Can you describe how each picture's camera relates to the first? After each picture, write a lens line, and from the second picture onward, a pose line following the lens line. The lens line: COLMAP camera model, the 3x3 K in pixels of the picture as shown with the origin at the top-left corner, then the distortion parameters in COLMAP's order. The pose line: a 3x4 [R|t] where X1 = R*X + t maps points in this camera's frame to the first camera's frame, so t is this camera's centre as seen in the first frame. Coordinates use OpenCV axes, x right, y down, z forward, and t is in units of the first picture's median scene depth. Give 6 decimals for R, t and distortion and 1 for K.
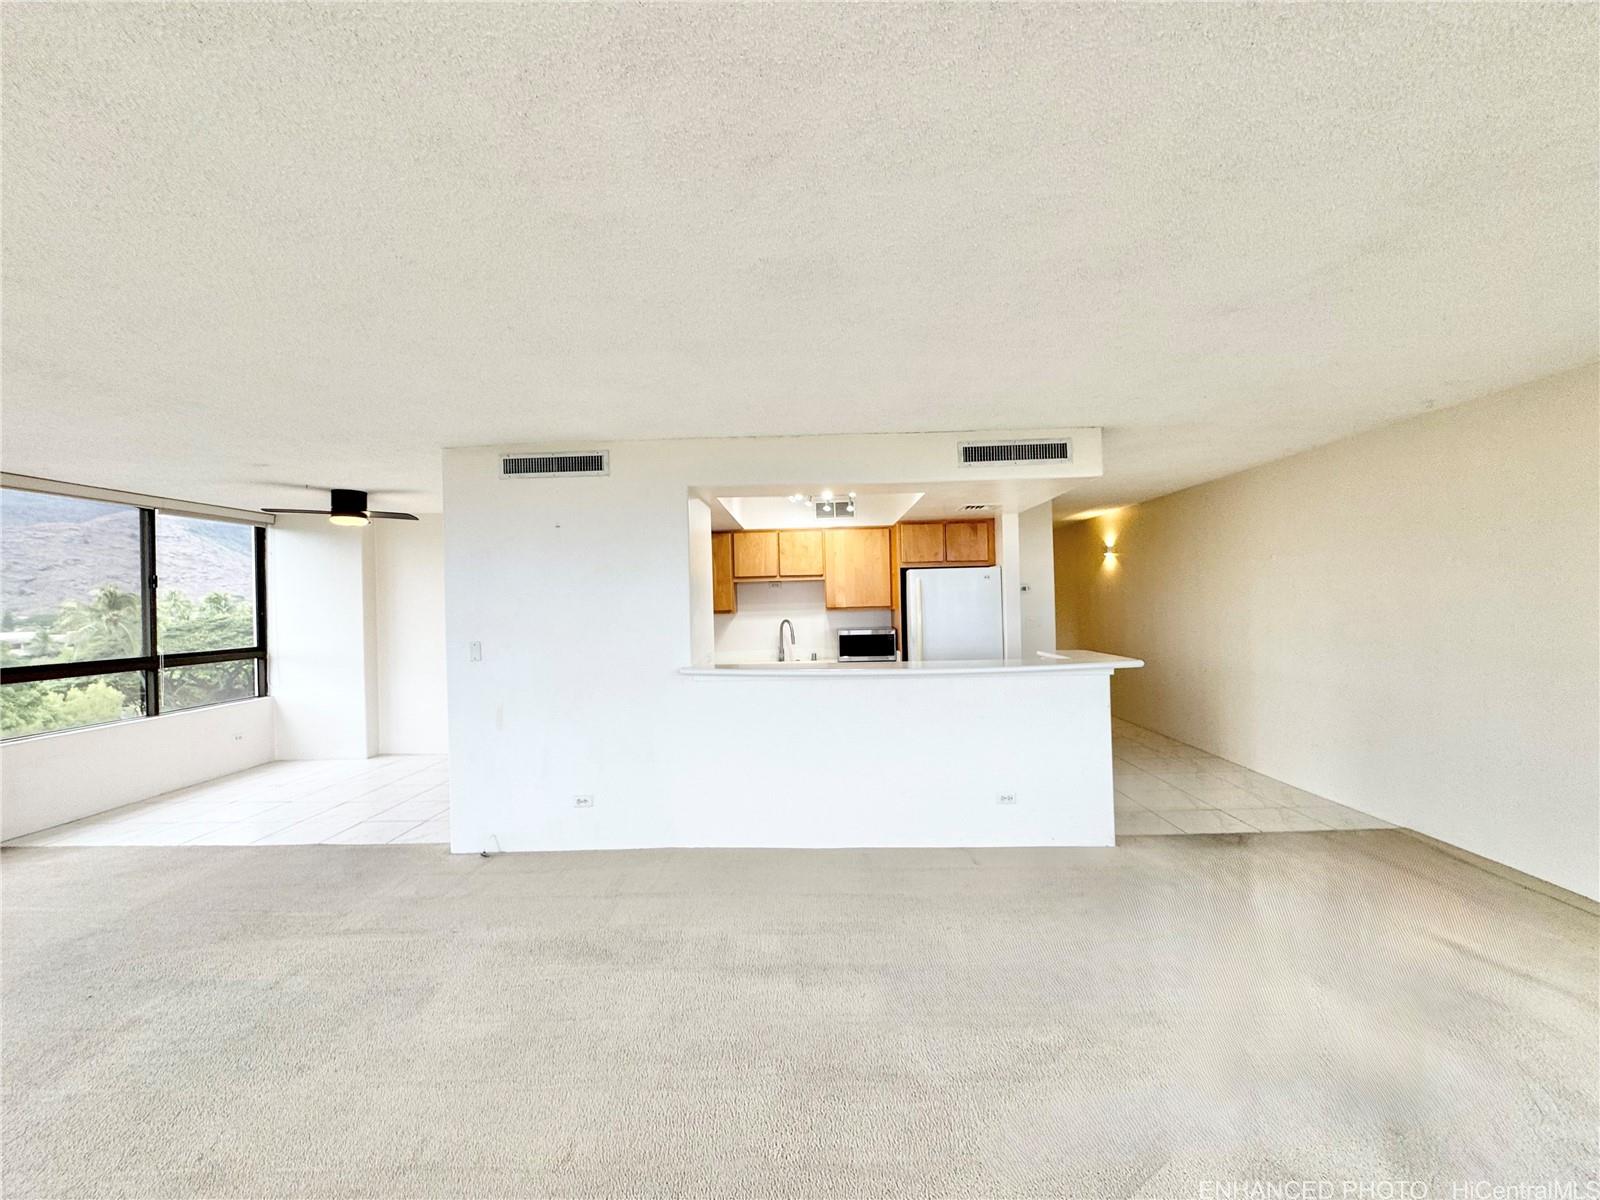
lens RADIAL K [[648.7, 0, 800.0], [0, 648.7, 600.0], [0, 0, 1]] dist [-0.001212, 0.000066]
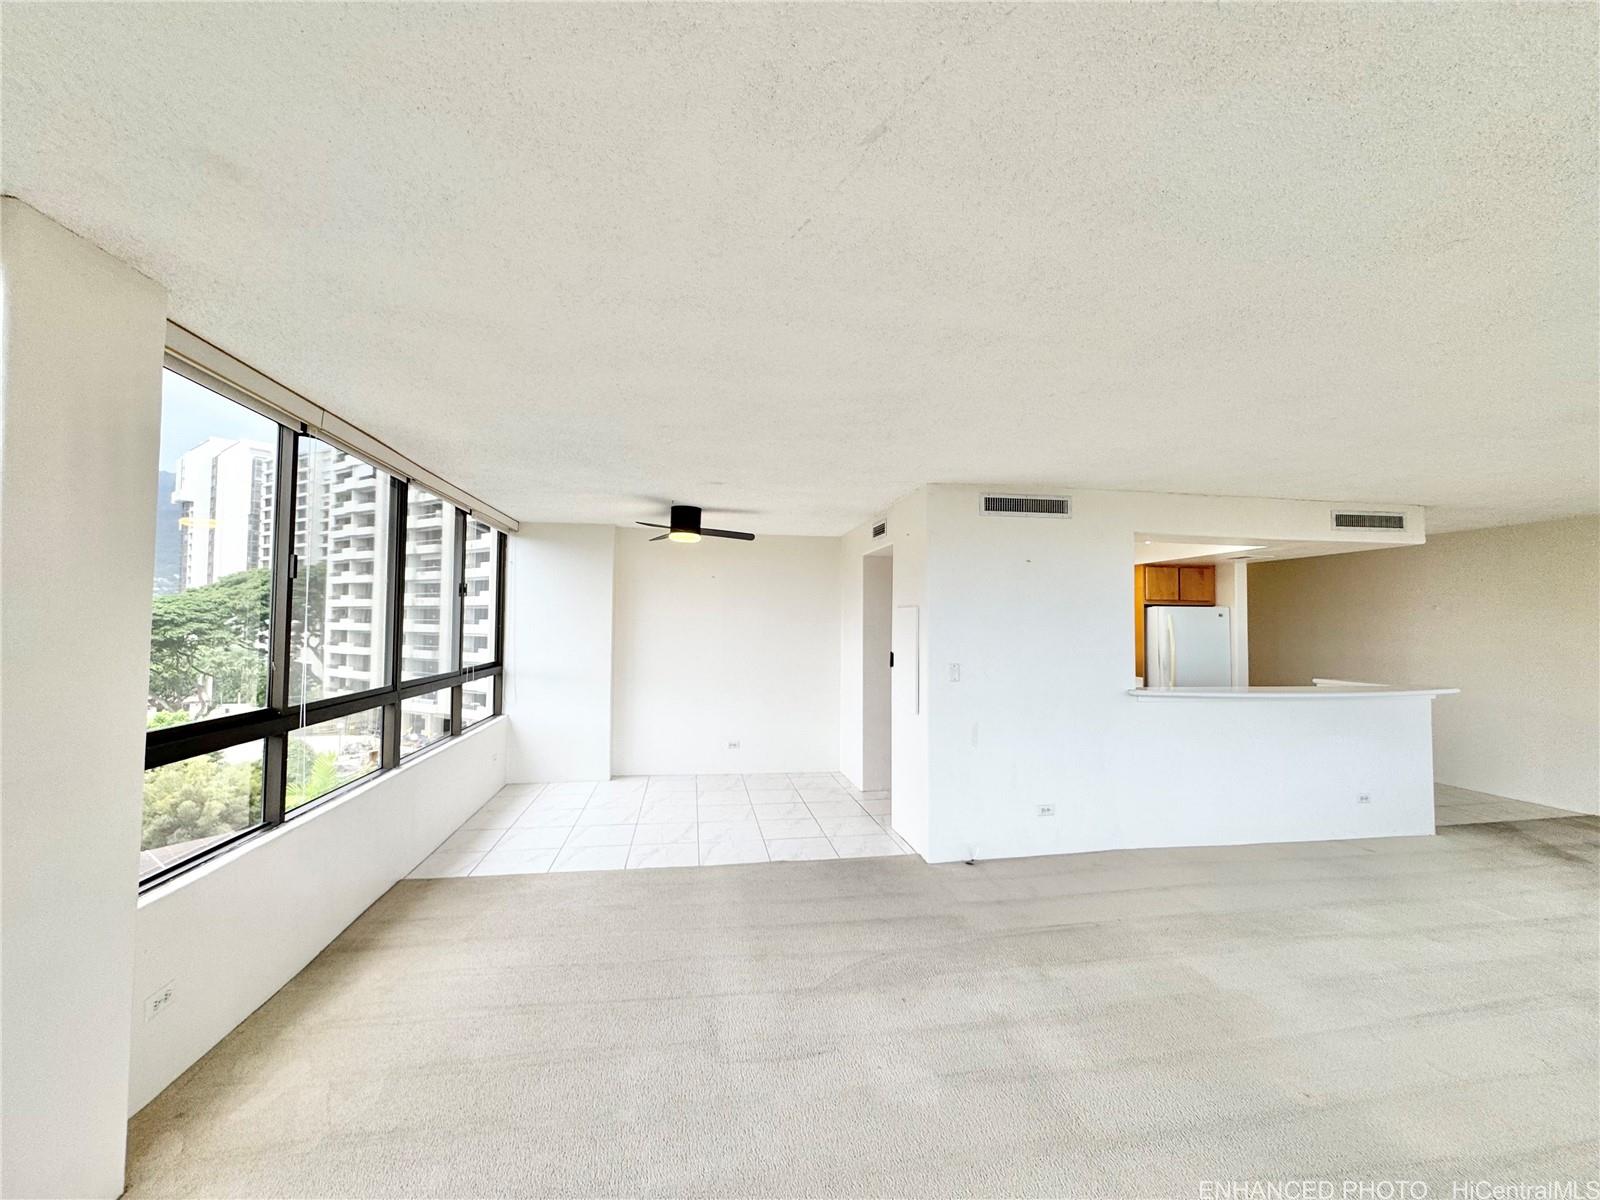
lens RADIAL K [[648.7, 0, 800.0], [0, 648.7, 600.0], [0, 0, 1]] dist [-0.001212, 0.000066]
pose [[0.979285, 0.038858, 0.198722, -0.672541], [-0.032181, 0.998807, -0.036723, 0.004877], [-0.199912, 0.029567, 0.979368, -0.005589]]
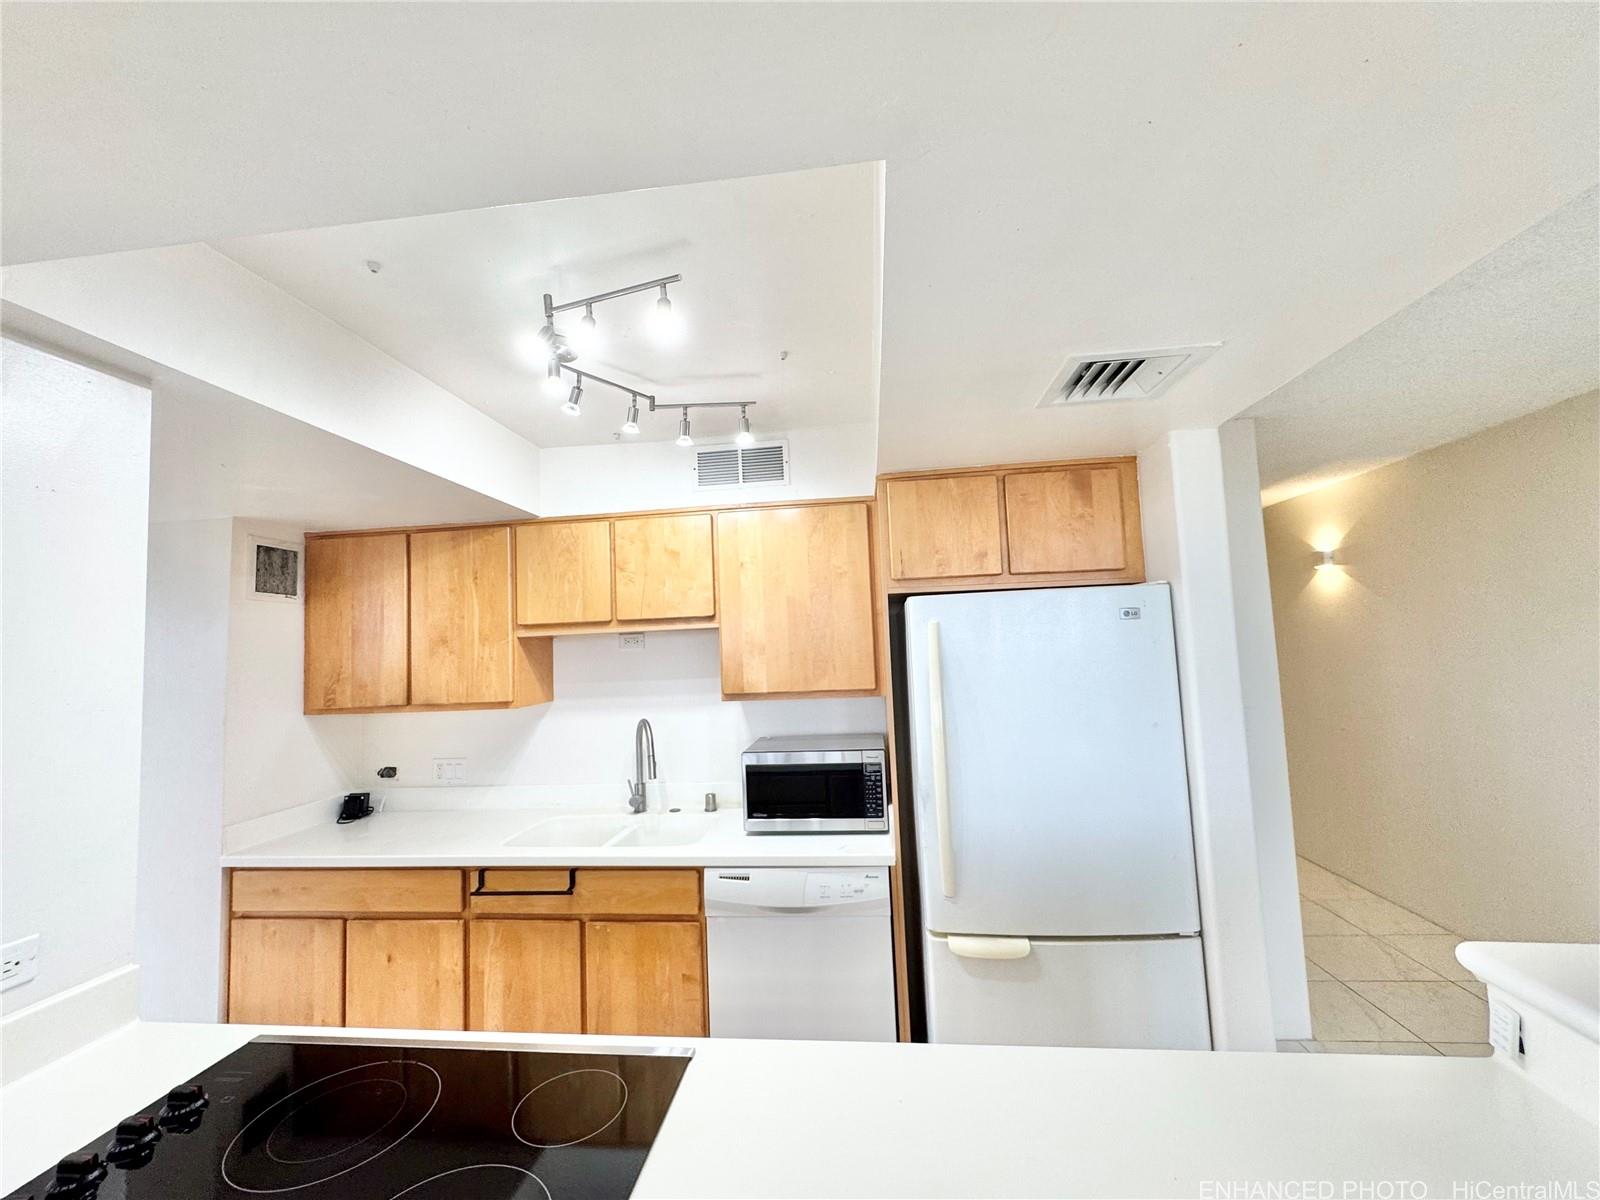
lens RADIAL K [[648.7, 0, 800.0], [0, 648.7, 600.0], [0, 0, 1]] dist [-0.001212, 0.000066]
pose [[0.996068, -0.021667, -0.085900, 0.135675], [0.015604, 0.997381, -0.070626, -0.019458], [0.087205, 0.069008, 0.993797, 0.612212]]
